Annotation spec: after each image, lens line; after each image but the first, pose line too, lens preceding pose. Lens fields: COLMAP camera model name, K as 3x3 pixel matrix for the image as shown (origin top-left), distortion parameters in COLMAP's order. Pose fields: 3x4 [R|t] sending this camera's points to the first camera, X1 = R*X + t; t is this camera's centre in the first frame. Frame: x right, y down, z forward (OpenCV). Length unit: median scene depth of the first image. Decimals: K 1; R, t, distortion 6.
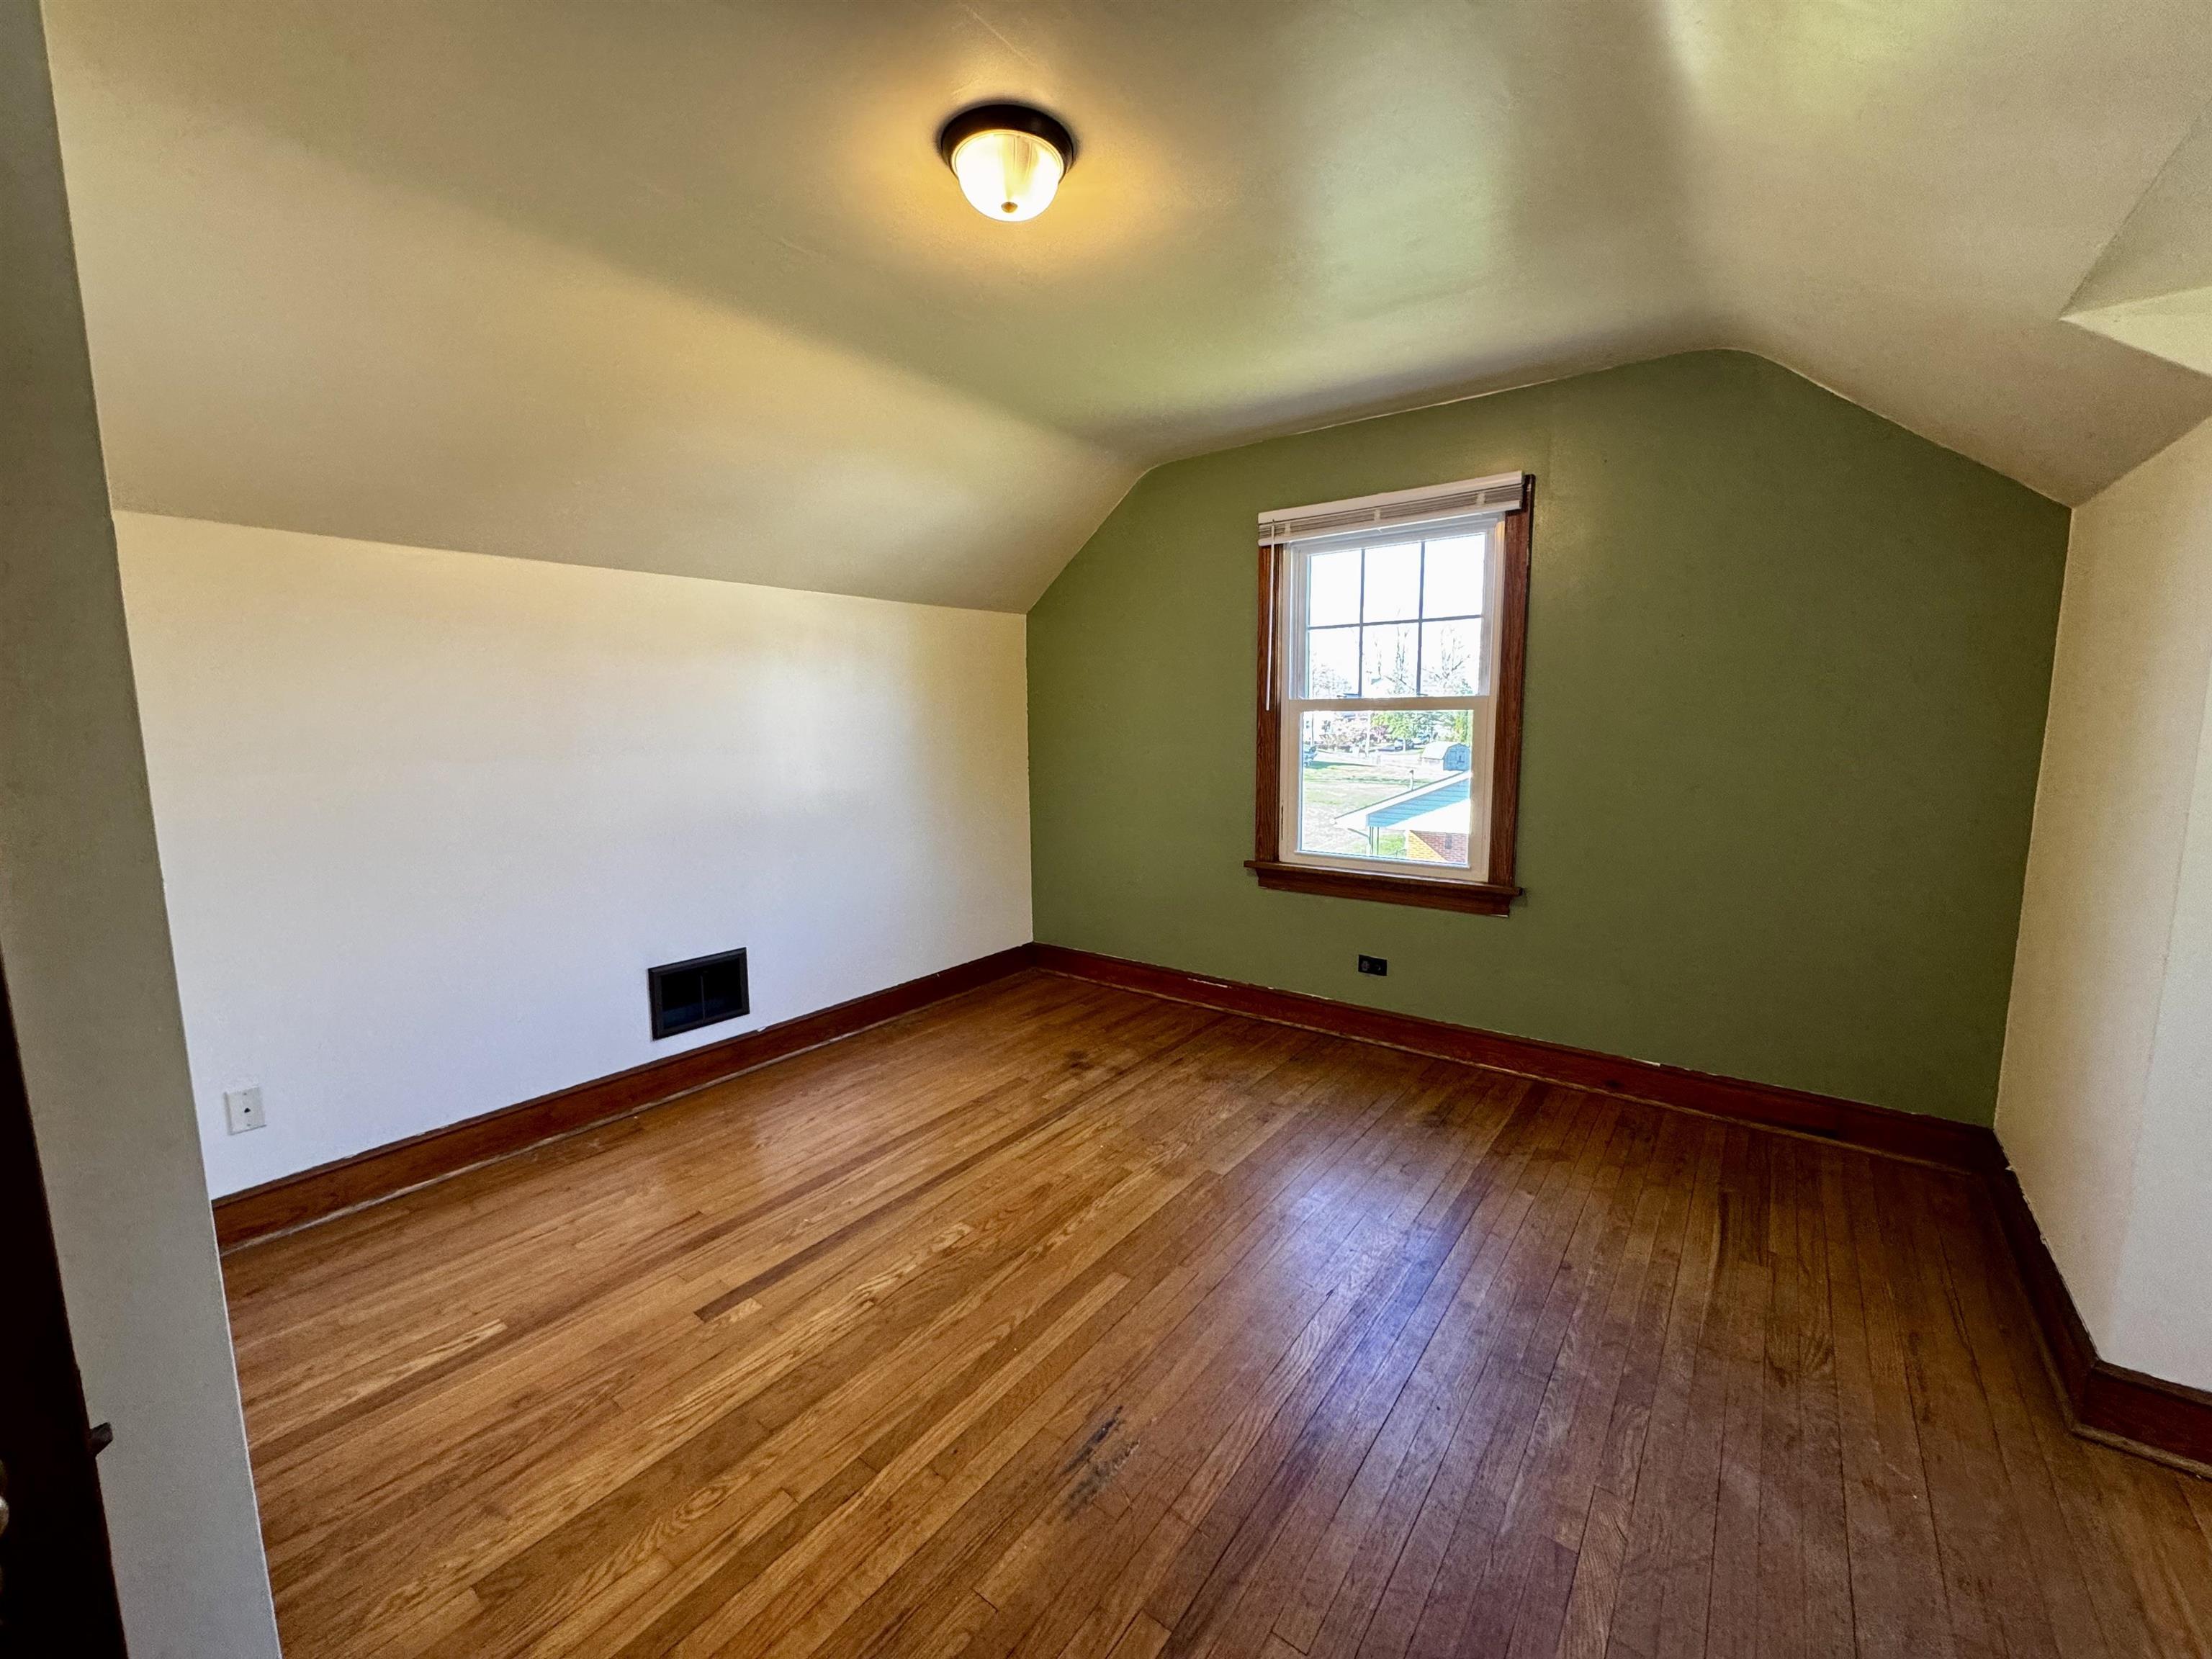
lens RADIAL K [[875.7, 0, 1106.0], [0, 875.7, 829.5], [0, 0, 1]] dist [0.011146, -0.000072]
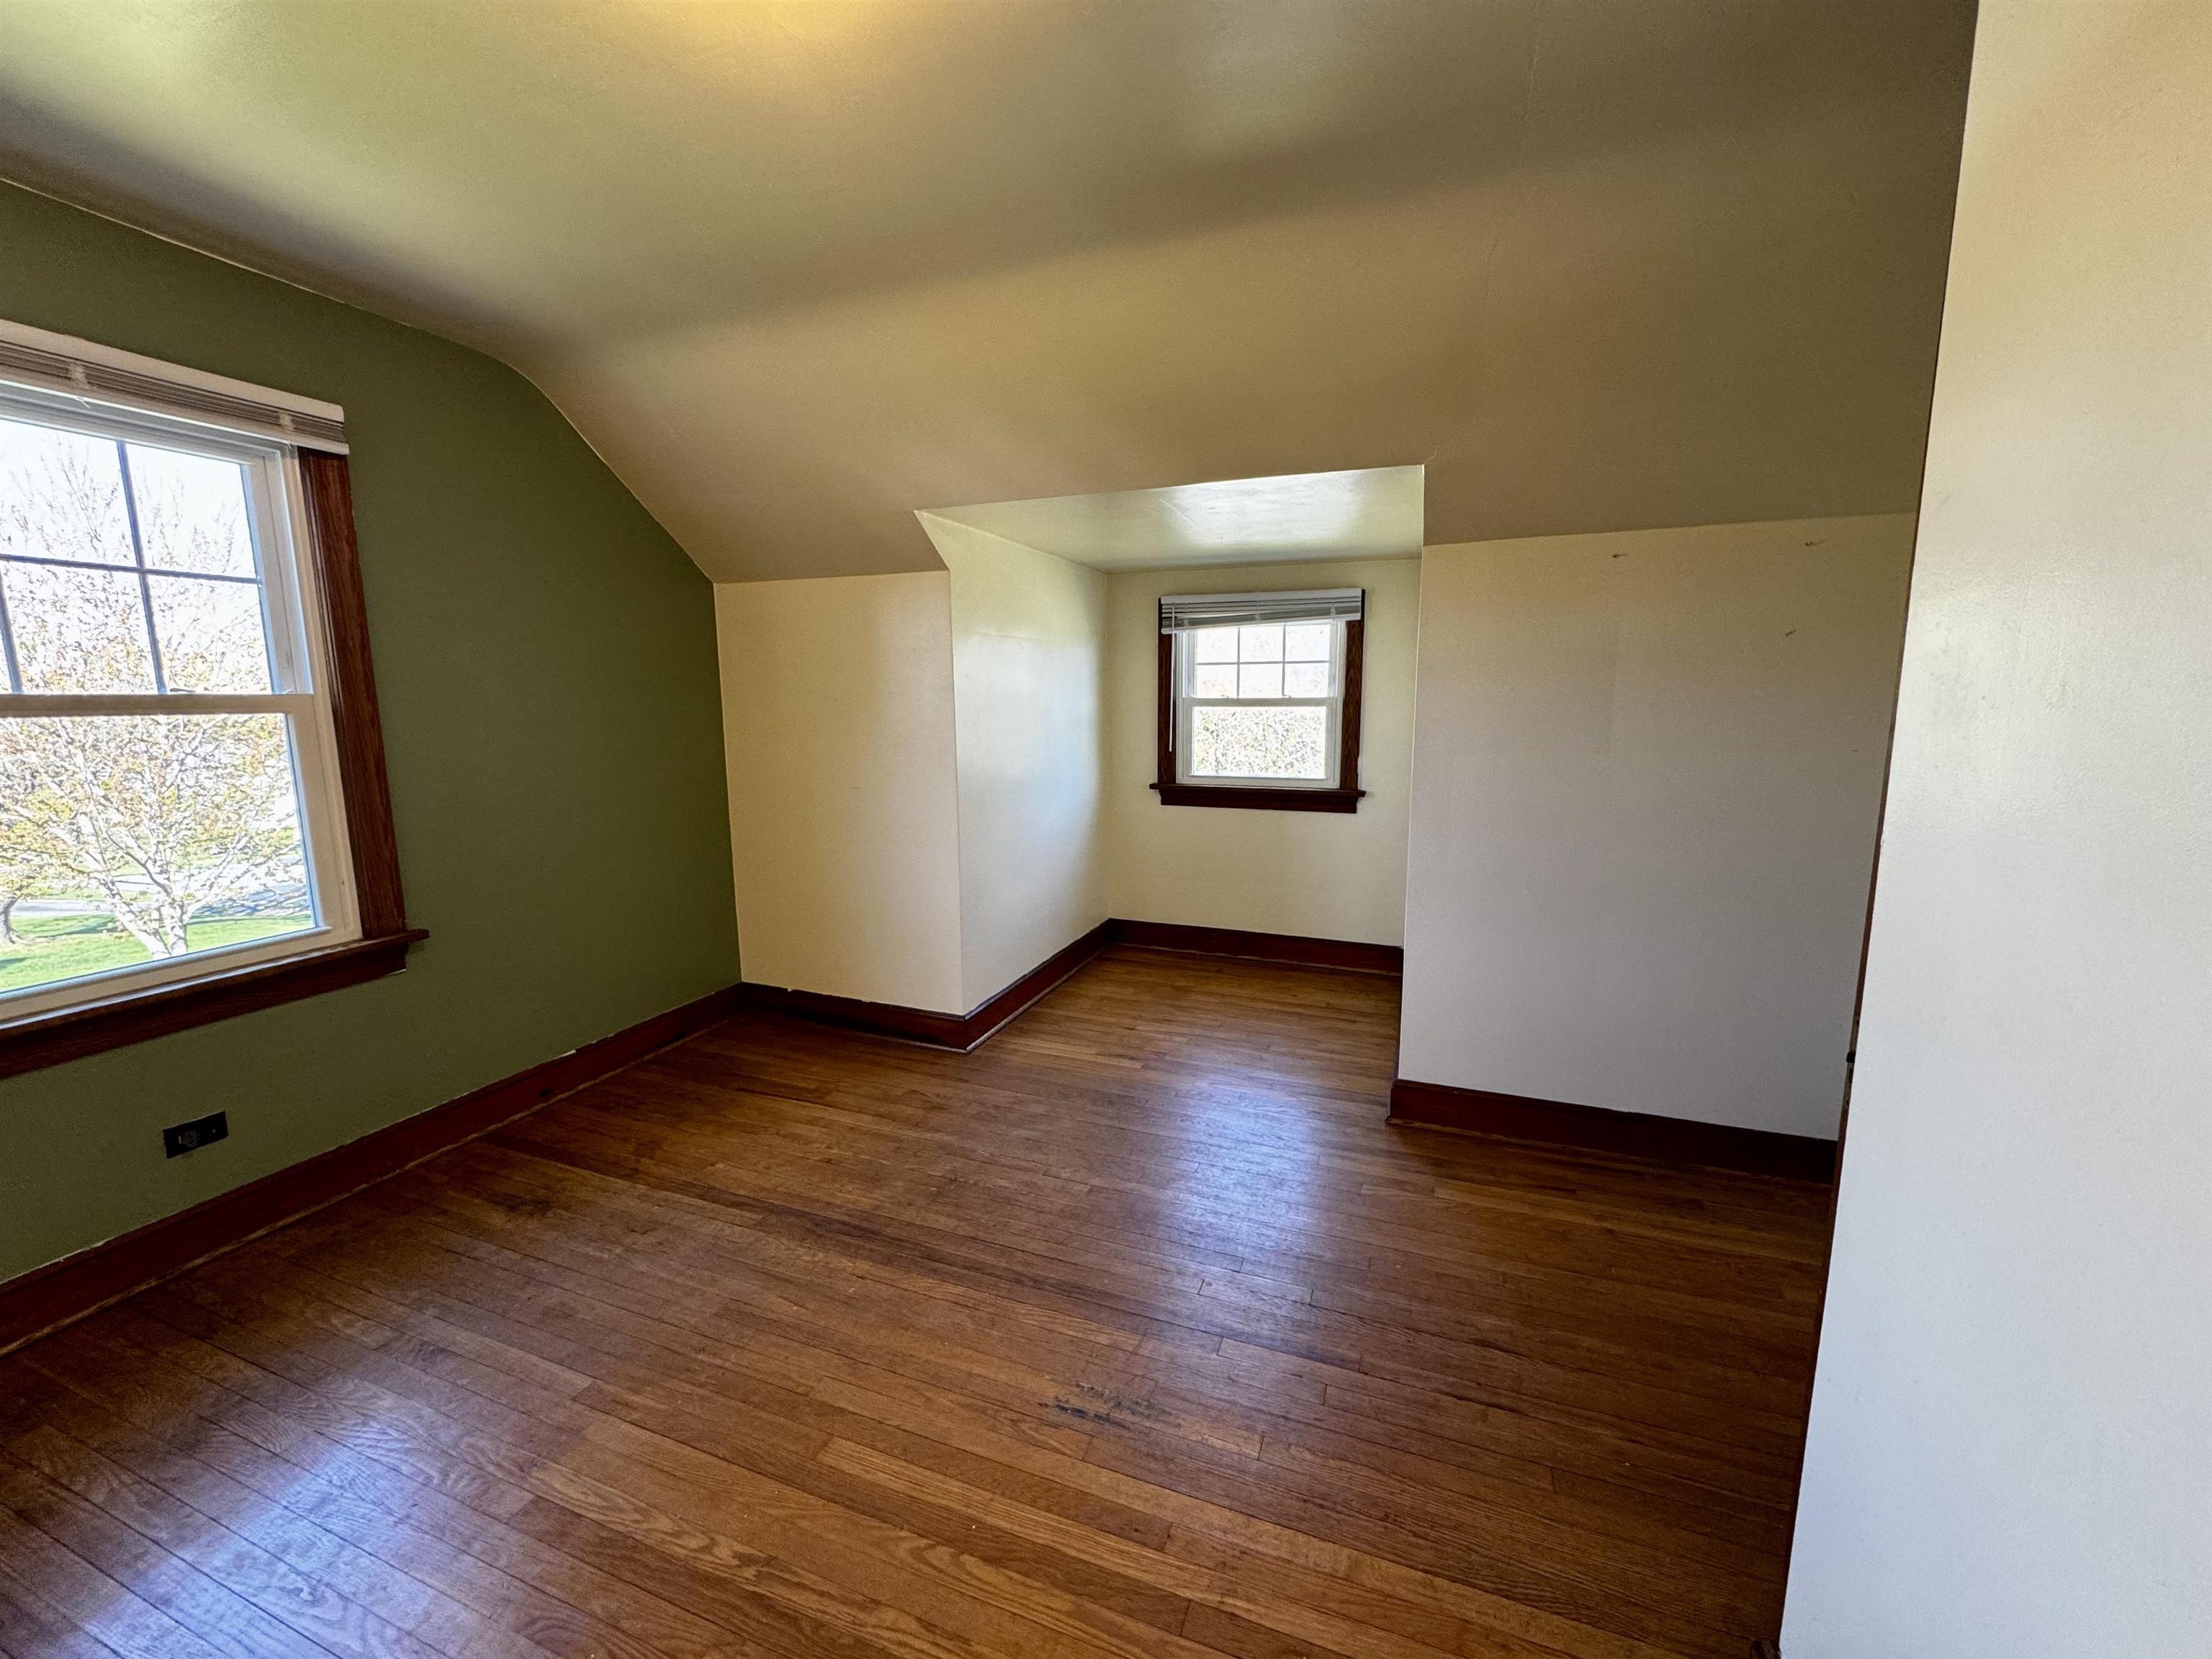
lens RADIAL K [[880.6, 0, 1106.0], [0, 880.6, 829.5], [0, 0, 1]] dist [-0.000471, -0.000053]
pose [[-0.270705, -0.131940, 0.953578, -0.703761], [0.138320, 0.974954, 0.174164, -0.117363], [-0.952673, 0.179046, -0.245675, 0.851633]]
